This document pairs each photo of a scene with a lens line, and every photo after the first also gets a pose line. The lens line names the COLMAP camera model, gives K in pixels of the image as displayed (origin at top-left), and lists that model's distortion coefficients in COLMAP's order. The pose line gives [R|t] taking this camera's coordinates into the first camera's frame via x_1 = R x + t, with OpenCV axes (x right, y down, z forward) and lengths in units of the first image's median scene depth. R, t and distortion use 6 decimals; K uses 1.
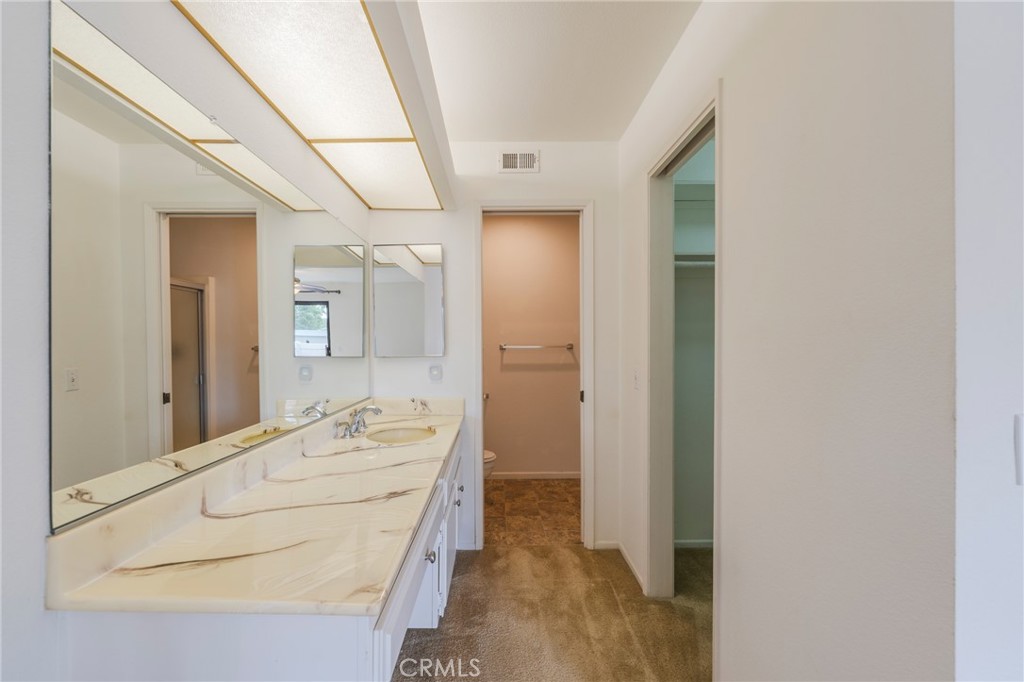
lens RADIAL K [[418.2, 0, 508.1], [0, 418.2, 349.8], [0, 0, 1]] dist [-0.001133, -0.000240]
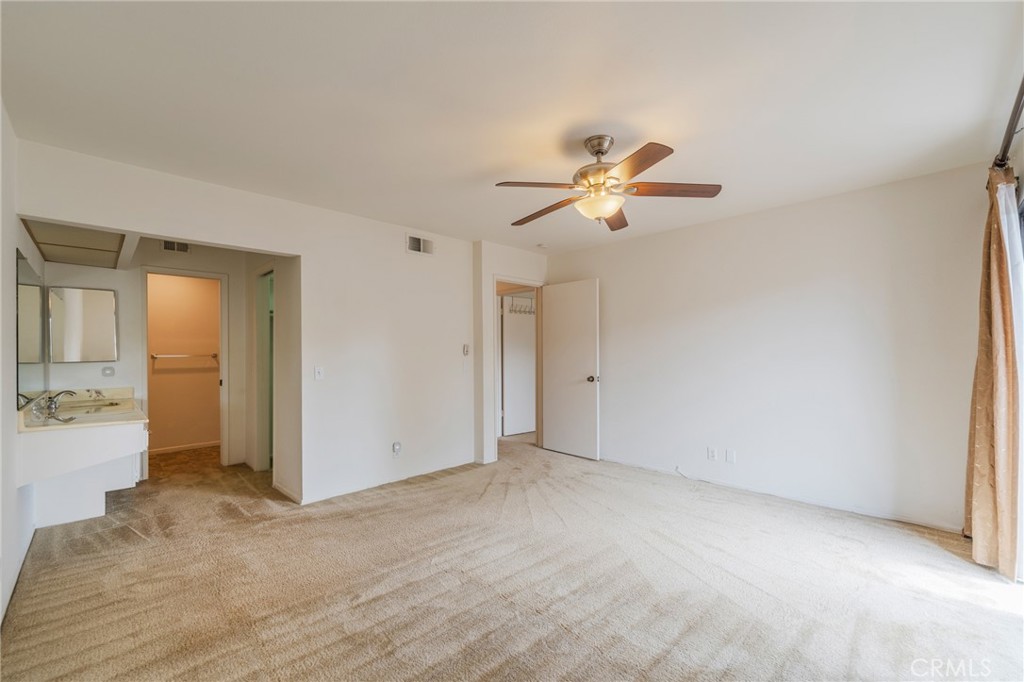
lens RADIAL K [[418.2, 0, 508.1], [0, 418.2, 349.8], [0, 0, 1]] dist [-0.001133, -0.000240]
pose [[0.733267, -0.000431, 0.679941, -0.139491], [0.016769, 0.999707, -0.017449, 0.023976], [-0.679734, 0.024197, 0.733059, -1.167713]]
